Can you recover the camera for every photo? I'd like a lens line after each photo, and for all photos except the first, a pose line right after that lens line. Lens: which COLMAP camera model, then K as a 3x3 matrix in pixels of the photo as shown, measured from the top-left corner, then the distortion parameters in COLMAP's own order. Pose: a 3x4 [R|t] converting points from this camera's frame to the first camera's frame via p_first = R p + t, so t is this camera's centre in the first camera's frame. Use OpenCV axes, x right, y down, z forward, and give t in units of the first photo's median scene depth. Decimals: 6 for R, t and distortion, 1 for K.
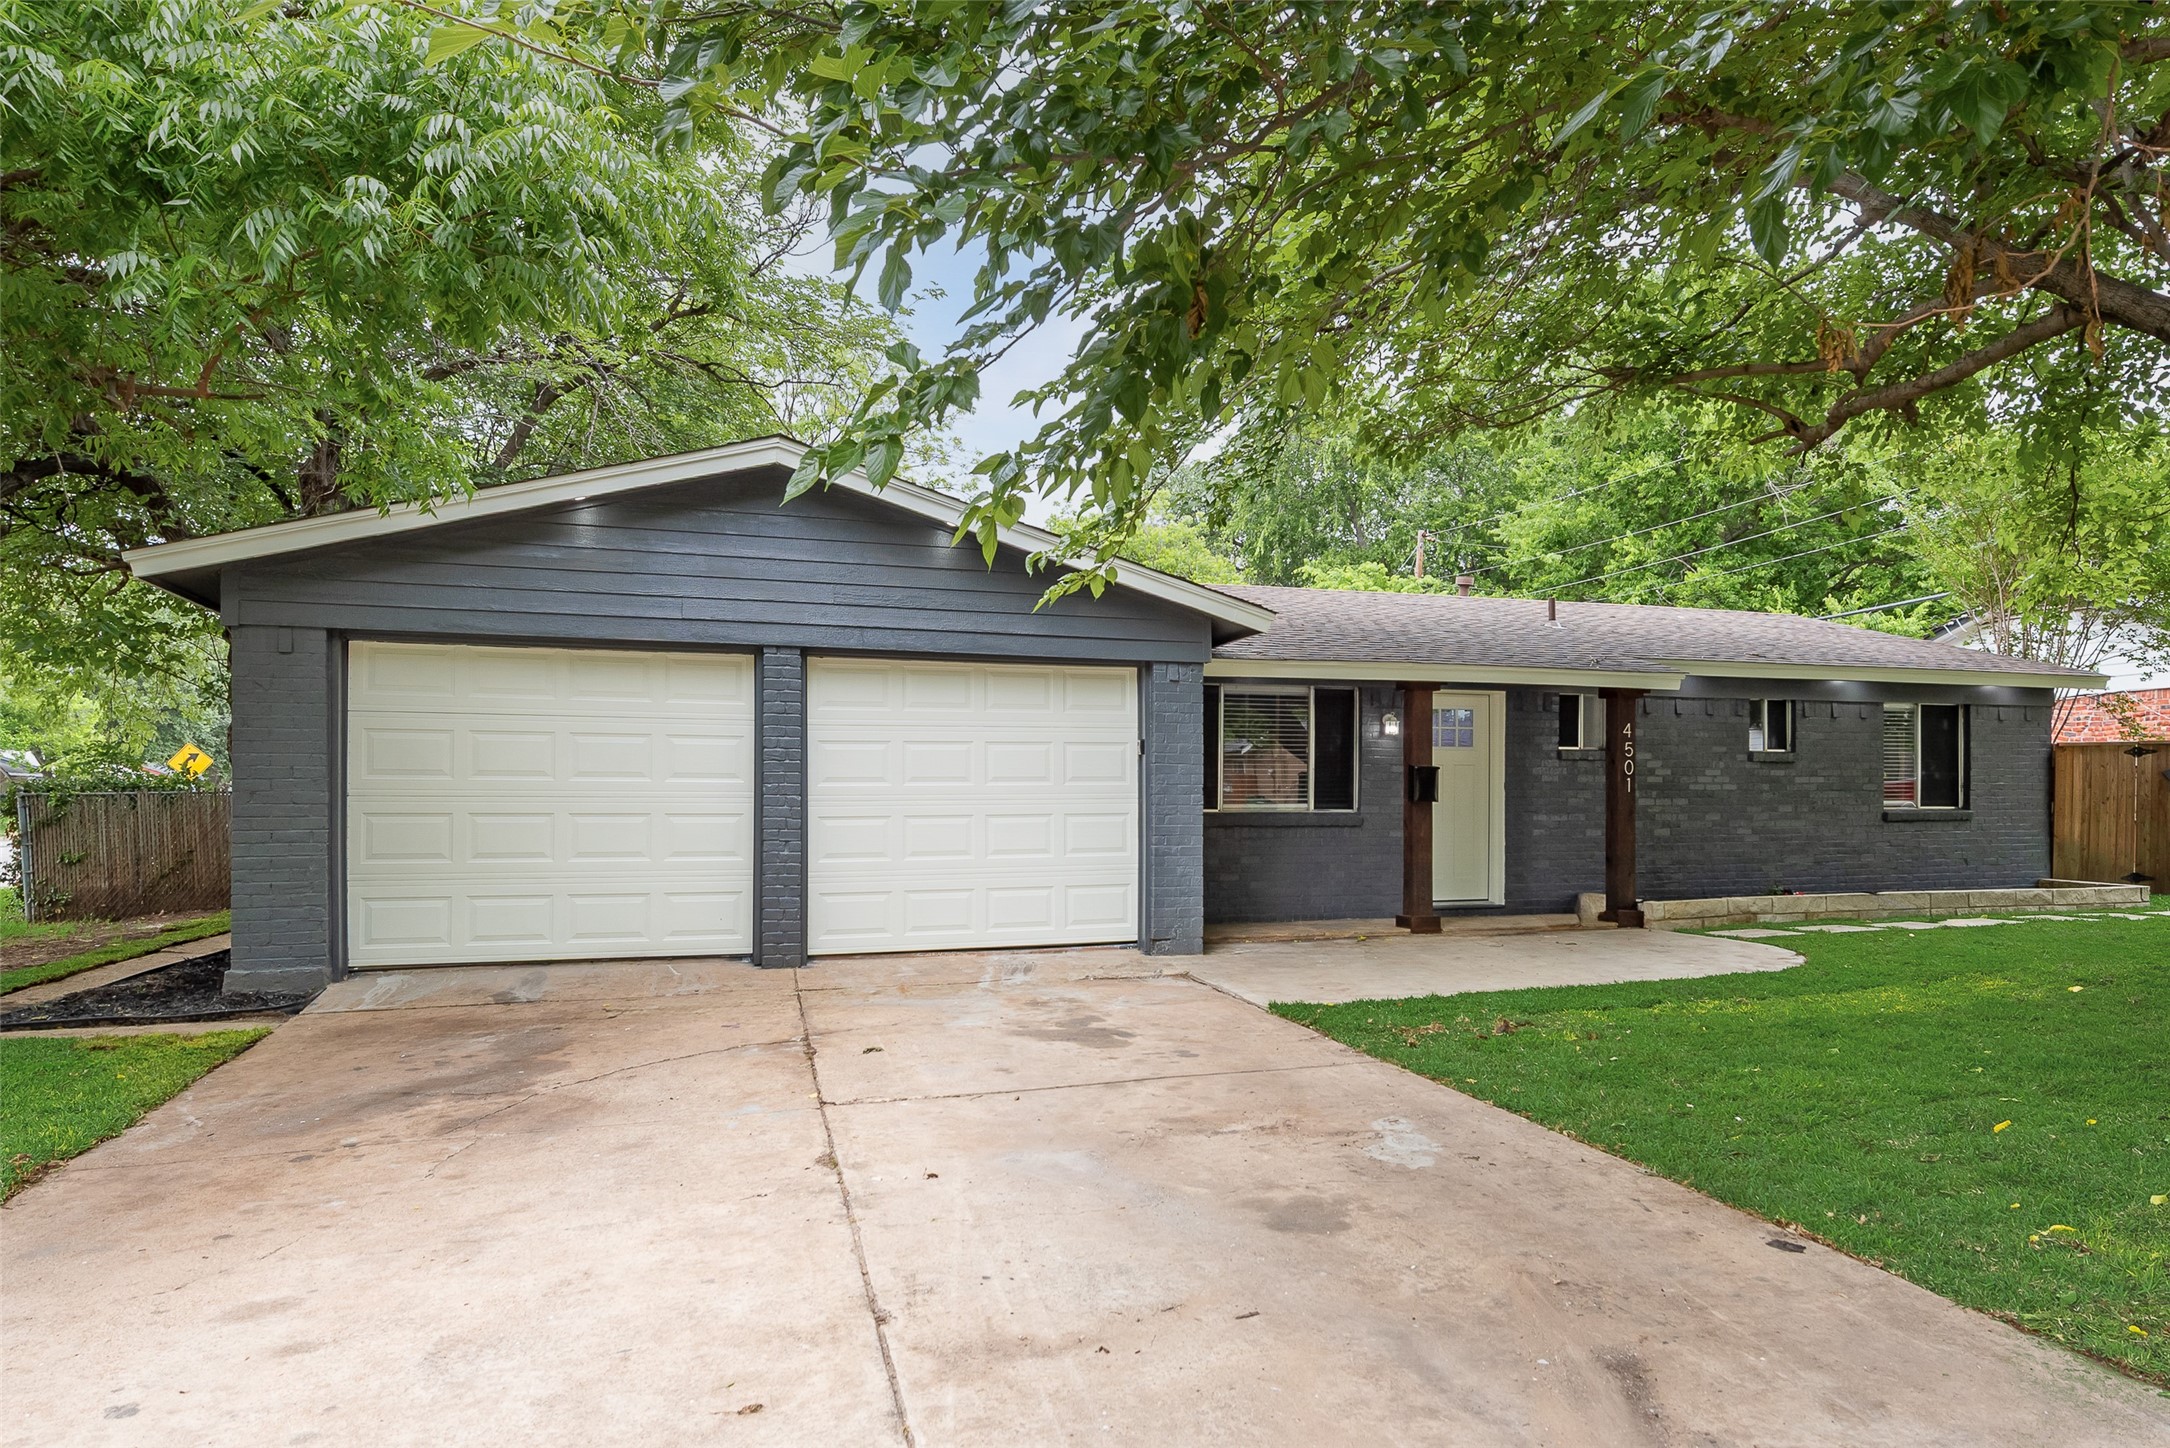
lens RADIAL K [[1318.5, 0, 1086.6], [0, 1318.5, 816.7], [0, 0, 1]] dist [0.004284, -0.000318]
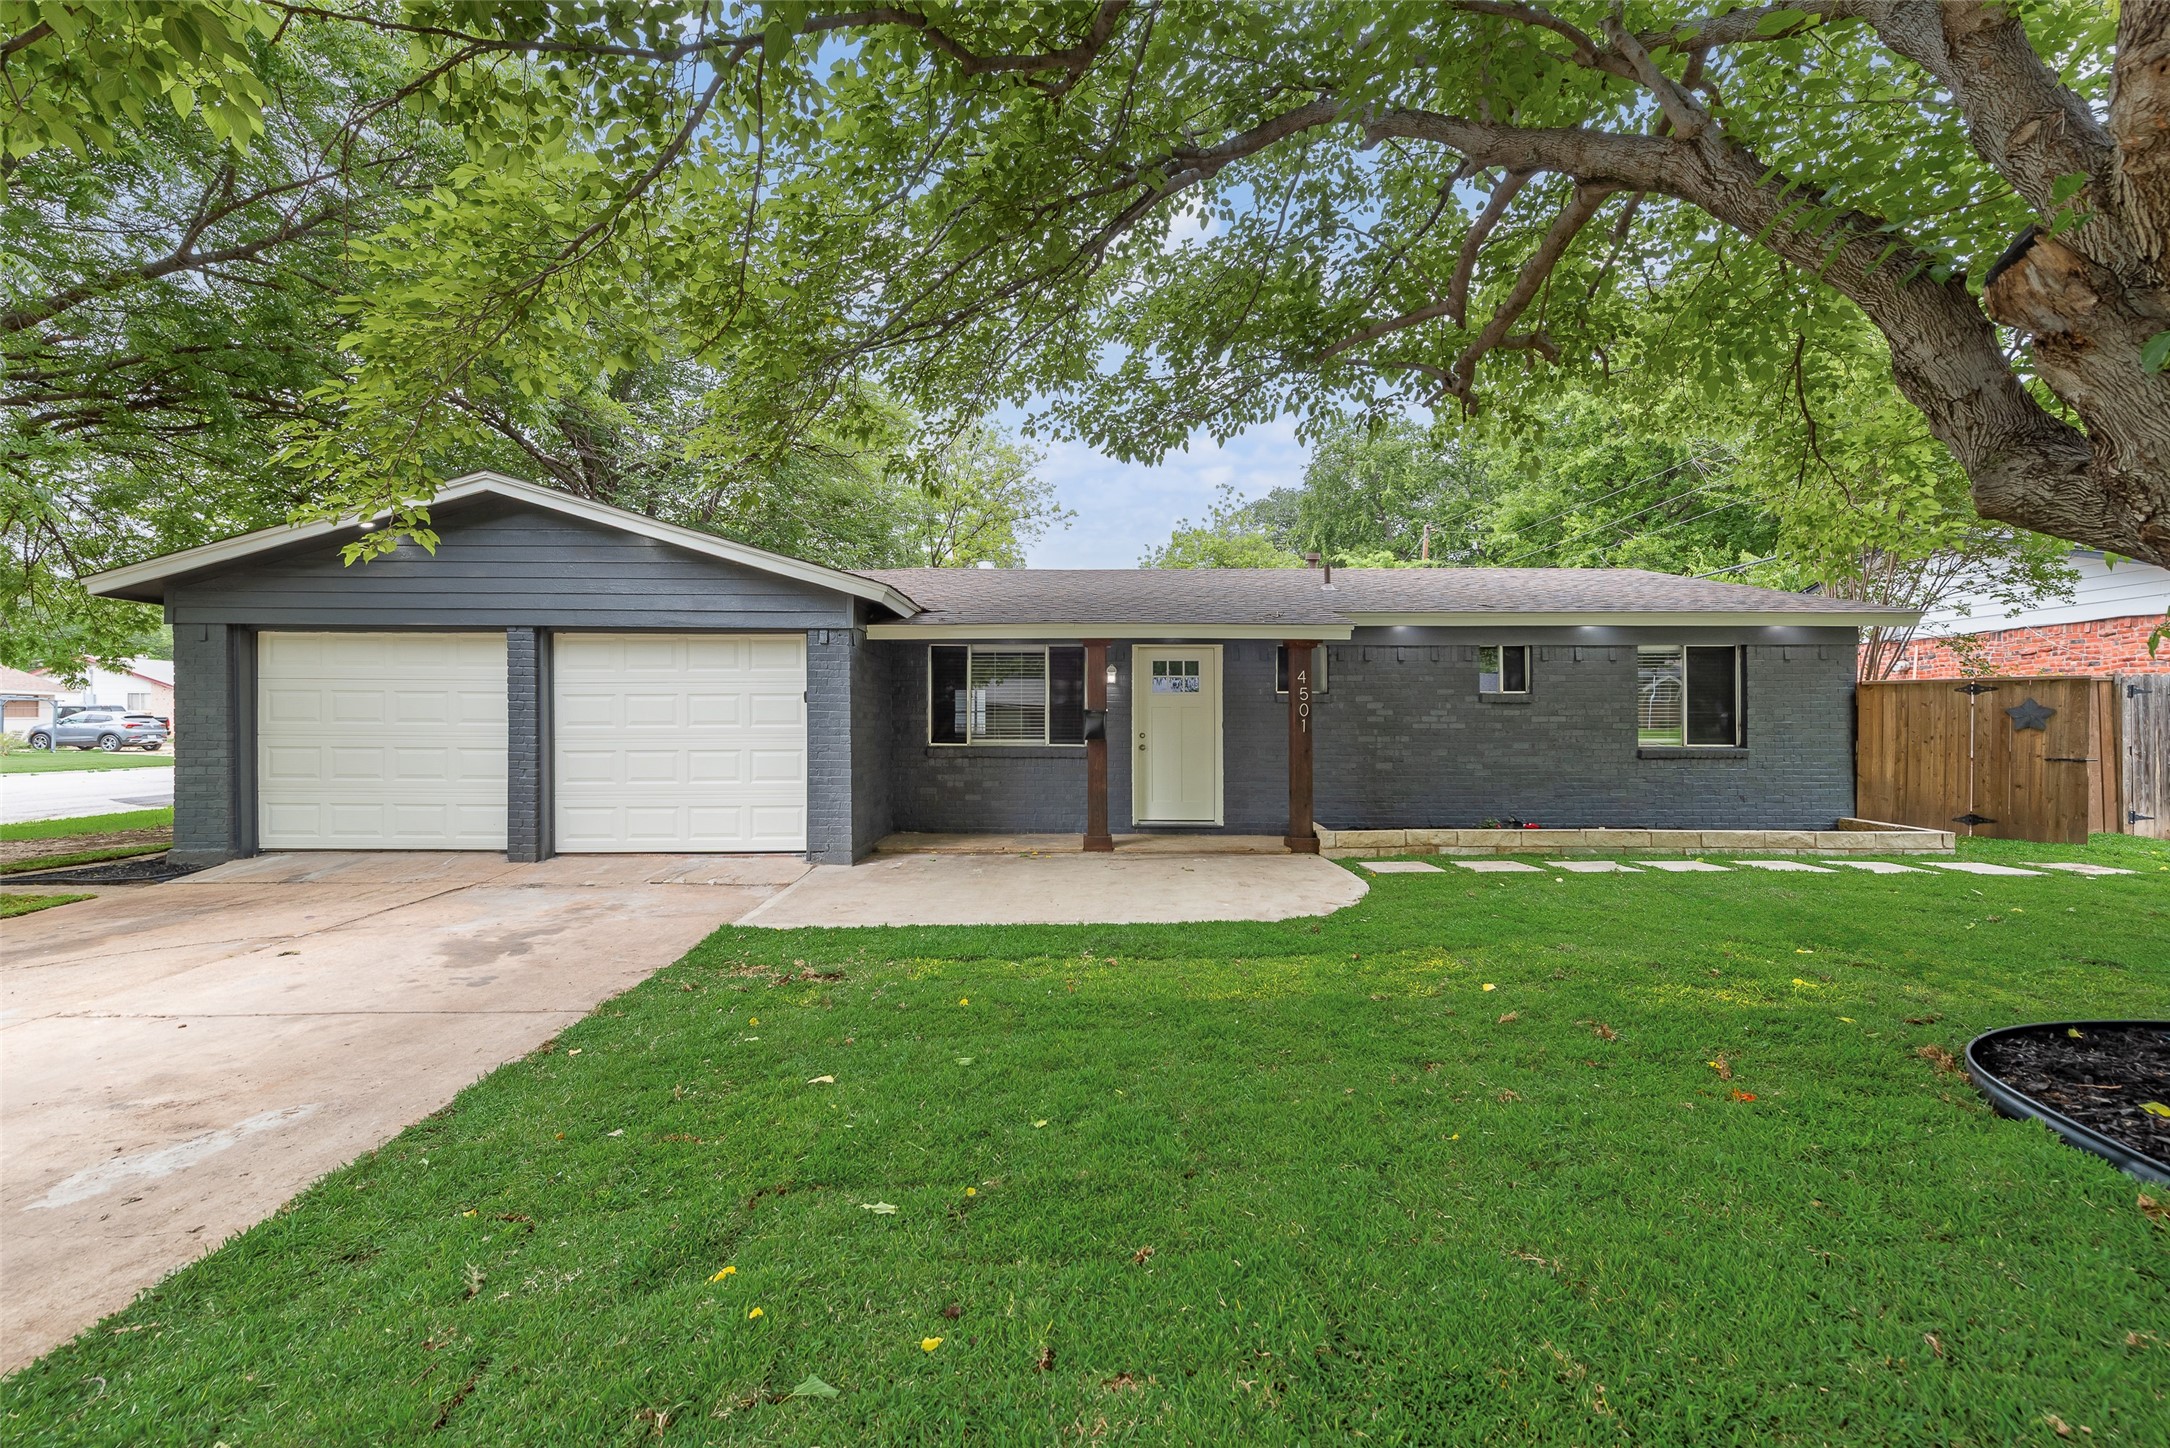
lens RADIAL K [[805.8, 0, 1085.0], [0, 805.8, 724.0], [0, 0, 1]] dist [0.007410, -0.000038]
pose [[0.951439, 0.004728, -0.307802, 0.418440], [-0.006200, 0.999974, -0.003805, -0.020456], [0.307776, 0.005528, 0.951443, 0.275782]]
